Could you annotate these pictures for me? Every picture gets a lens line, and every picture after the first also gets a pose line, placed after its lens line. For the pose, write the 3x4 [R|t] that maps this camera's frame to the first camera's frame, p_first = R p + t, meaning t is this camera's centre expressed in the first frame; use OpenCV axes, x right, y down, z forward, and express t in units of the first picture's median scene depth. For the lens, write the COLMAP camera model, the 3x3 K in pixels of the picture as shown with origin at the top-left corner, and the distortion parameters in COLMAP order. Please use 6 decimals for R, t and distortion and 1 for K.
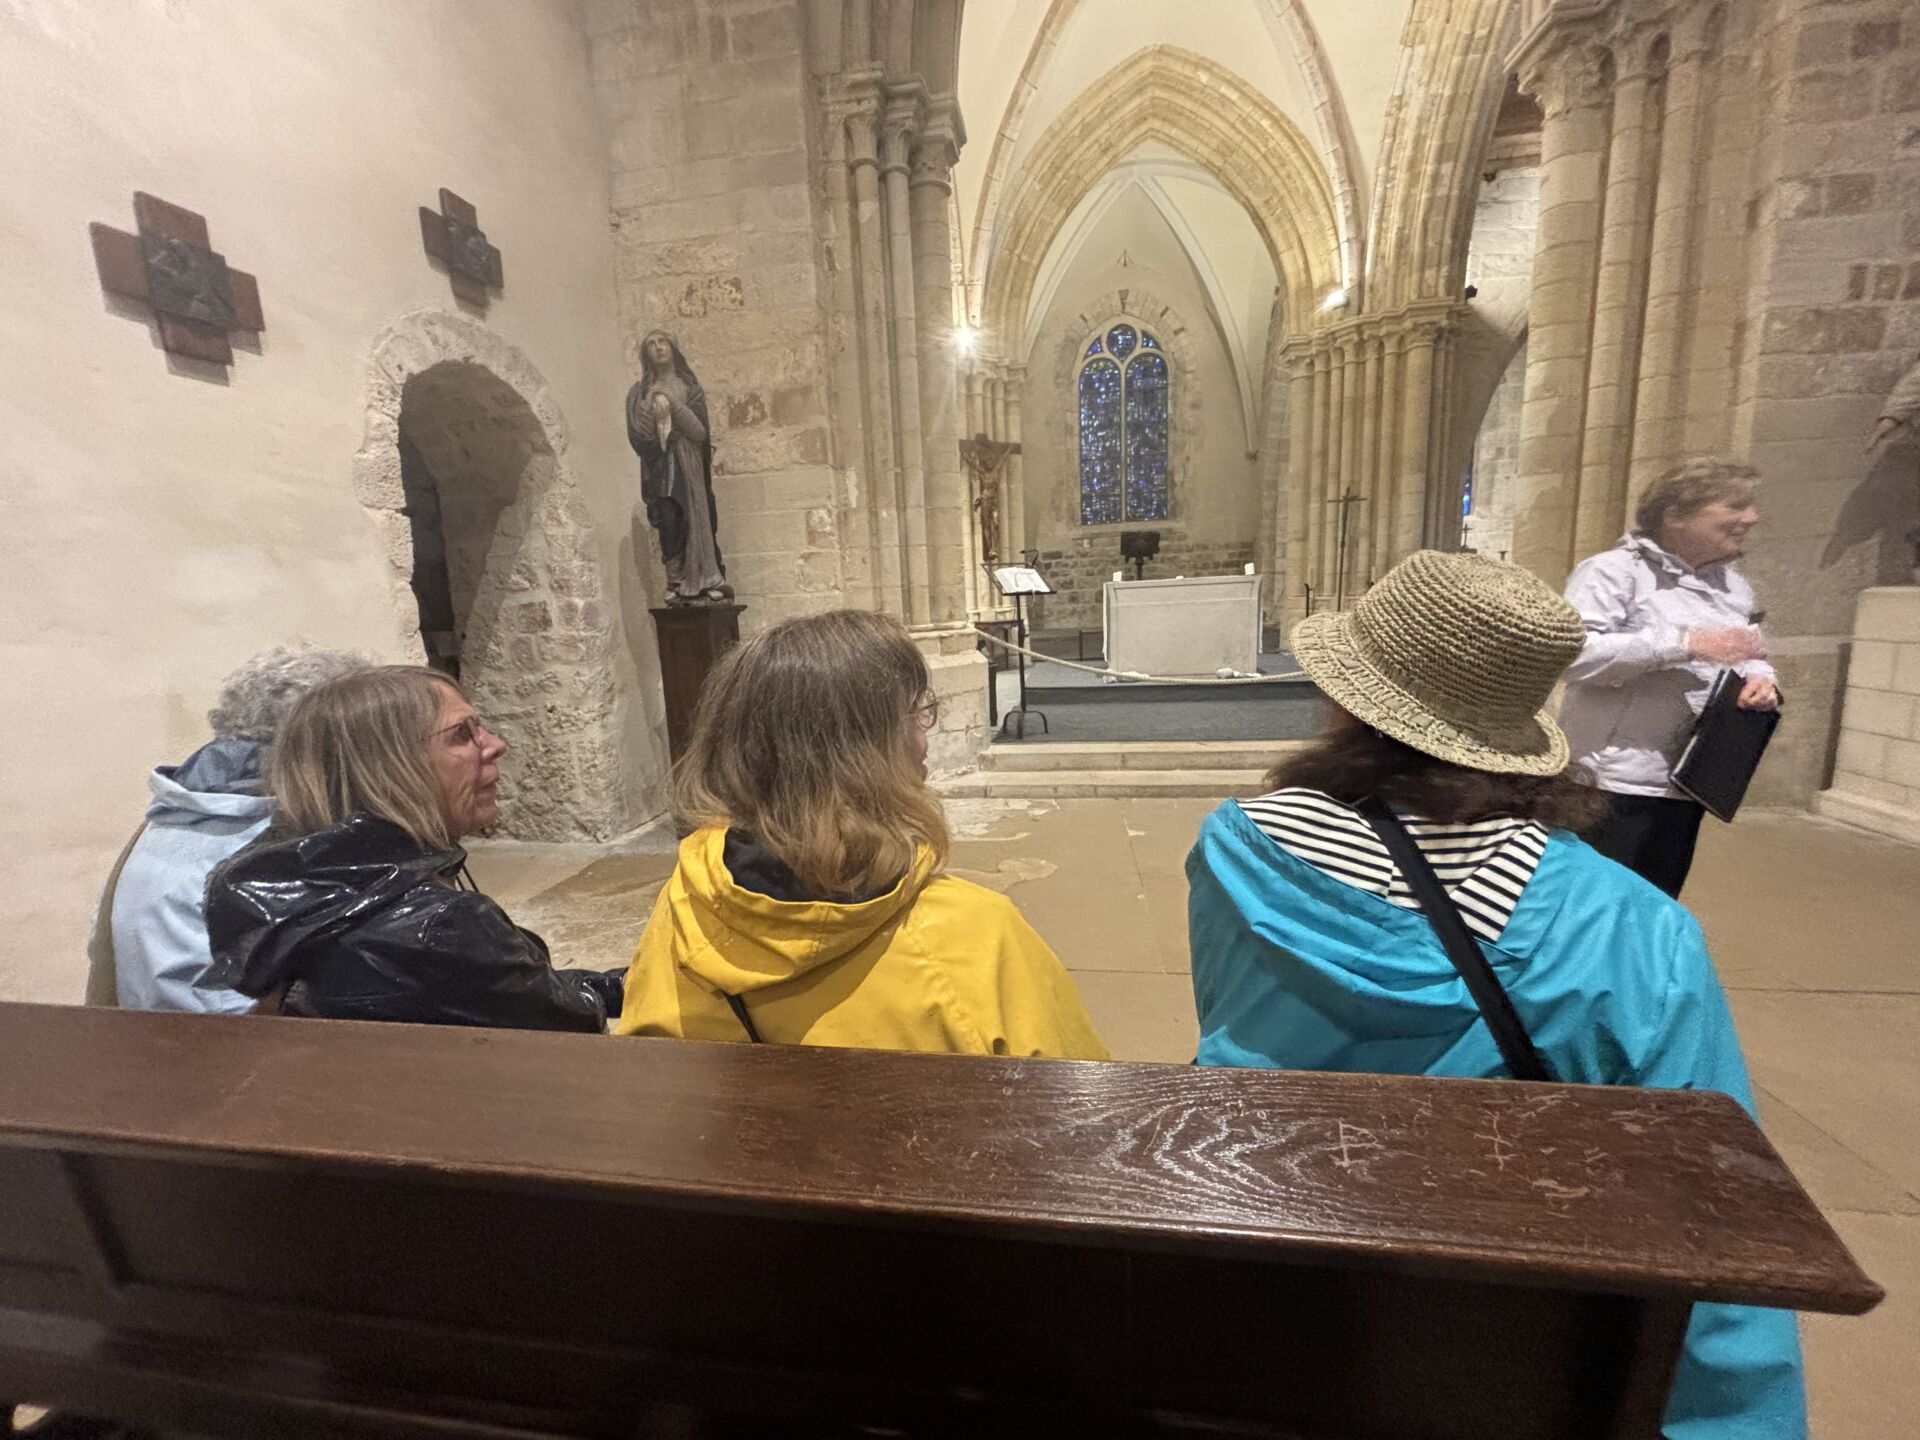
lens RADIAL K [[772.9, 0, 954.1], [0, 772.9, 716.0], [0, 0, 1]] dist [-0.002627, -0.000252]
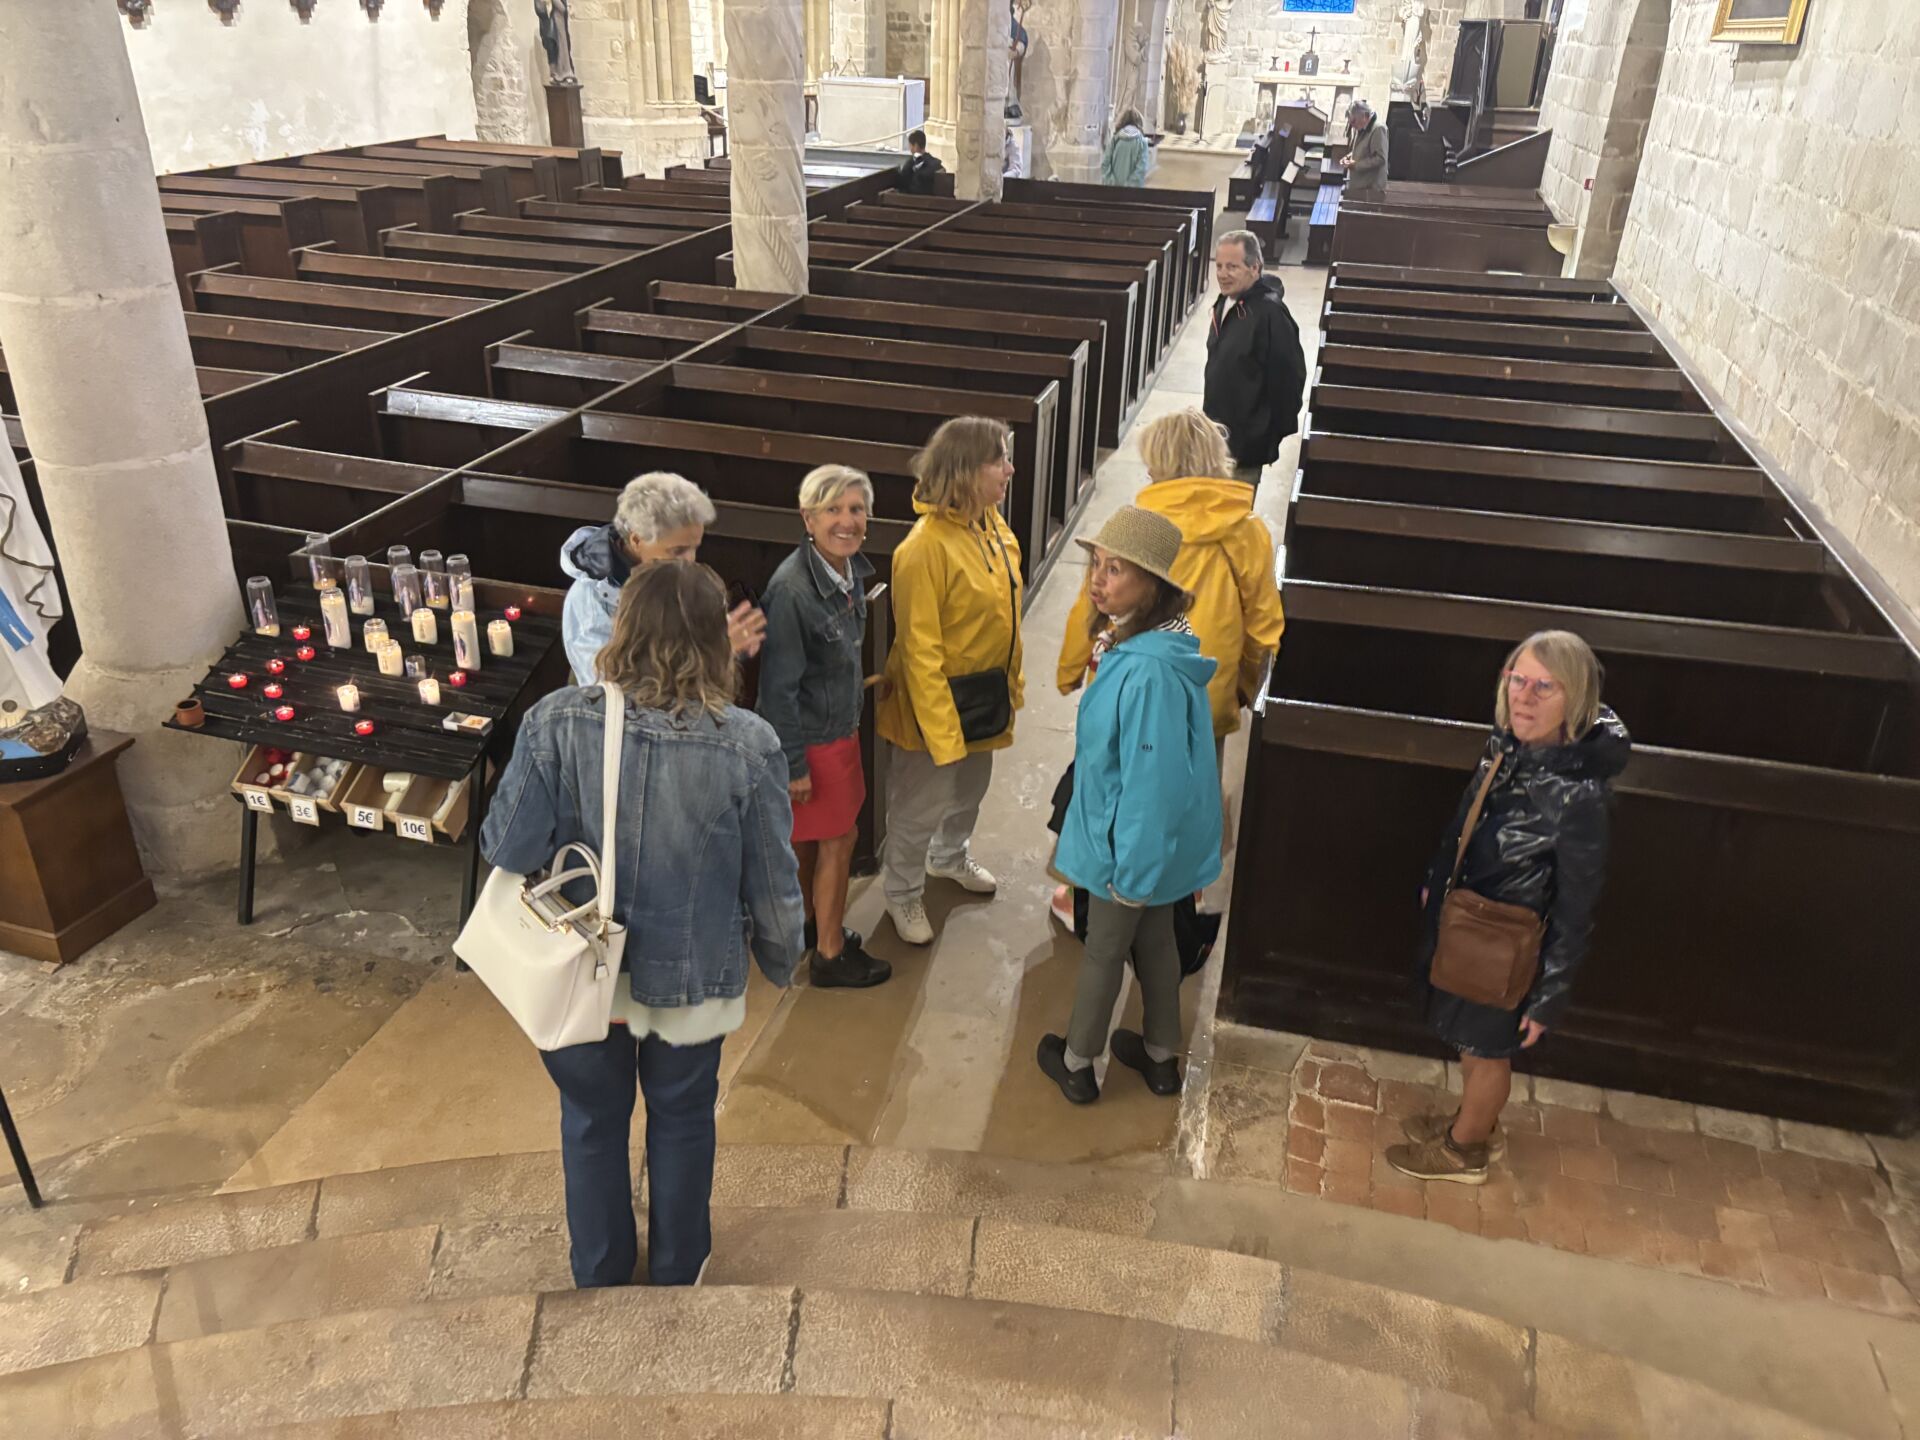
lens RADIAL K [[1450.5, 0, 998.9], [0, 1450.5, 739.9], [0, 0, 1]] dist [0.050744, -0.055664]
pose [[0.993431, 0.107867, -0.038192, 1.447166], [-0.090338, 0.944174, 0.316821, 0.221250], [0.070235, -0.311289, 0.947716, -3.960854]]
